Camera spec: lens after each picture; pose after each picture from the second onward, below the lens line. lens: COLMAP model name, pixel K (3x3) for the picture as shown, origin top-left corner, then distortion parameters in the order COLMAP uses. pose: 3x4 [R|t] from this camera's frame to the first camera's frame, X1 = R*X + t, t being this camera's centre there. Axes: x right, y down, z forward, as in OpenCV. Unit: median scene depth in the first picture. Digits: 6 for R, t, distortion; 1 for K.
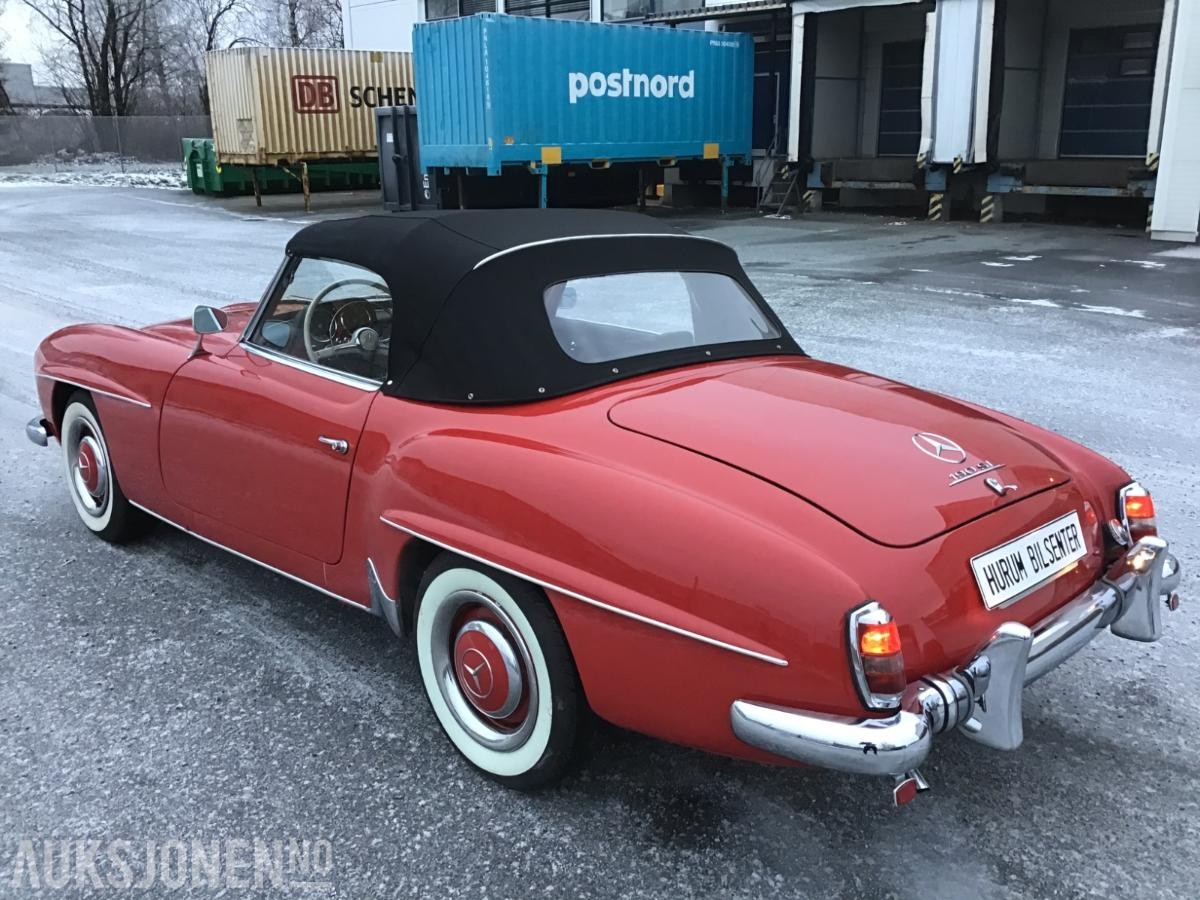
lens RADIAL K [[1081.0, 0, 600.0], [0, 1081.0, 450.0], [0, 0, 1]] dist [0.082429, -0.155254]
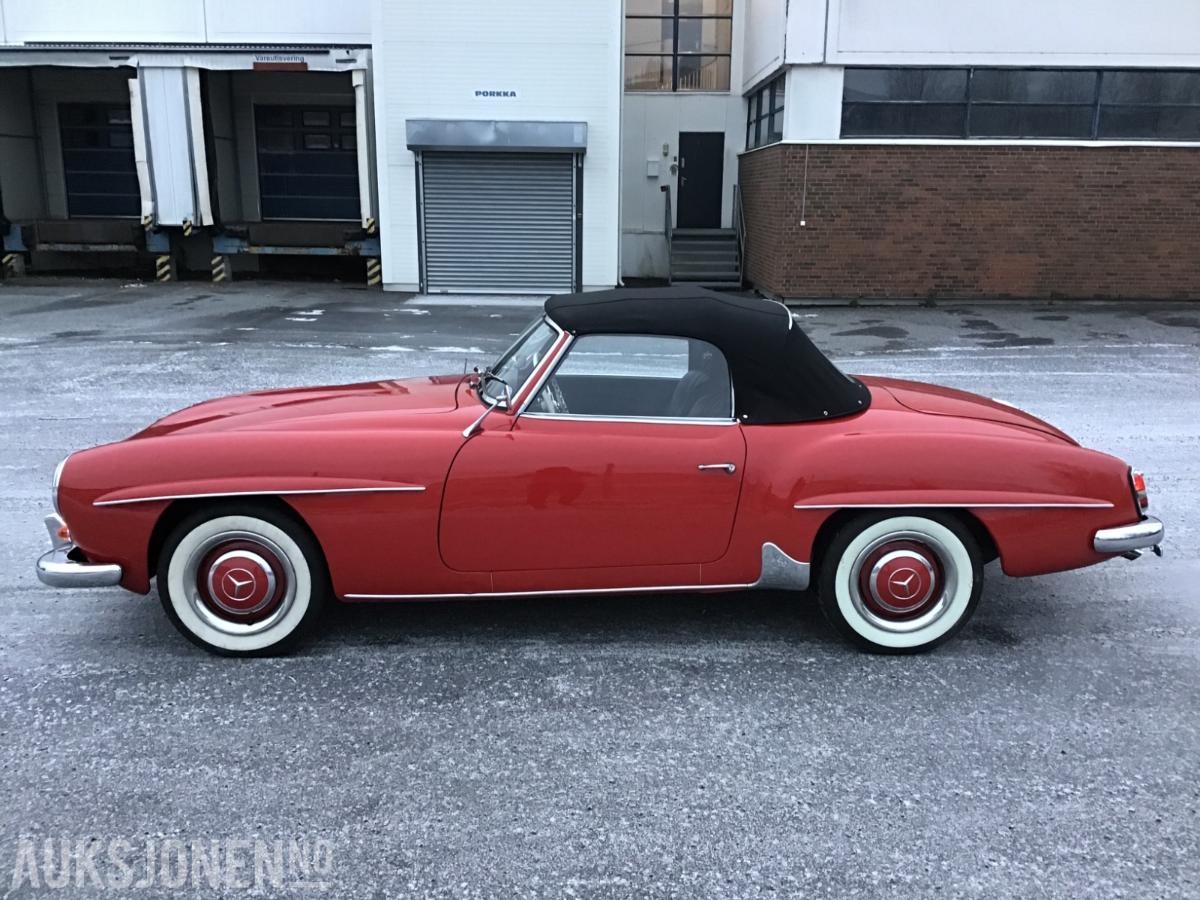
lens RADIAL K [[1079.0, 0, 604.2], [0, 1079.0, 446.4], [0, 0, 1]] dist [0.110303, -0.208488]
pose [[0.687347, -0.150701, 0.710524, -0.931181], [0.187212, 0.981944, 0.027164, -0.068845], [-0.701788, 0.114347, 0.703149, 0.114598]]
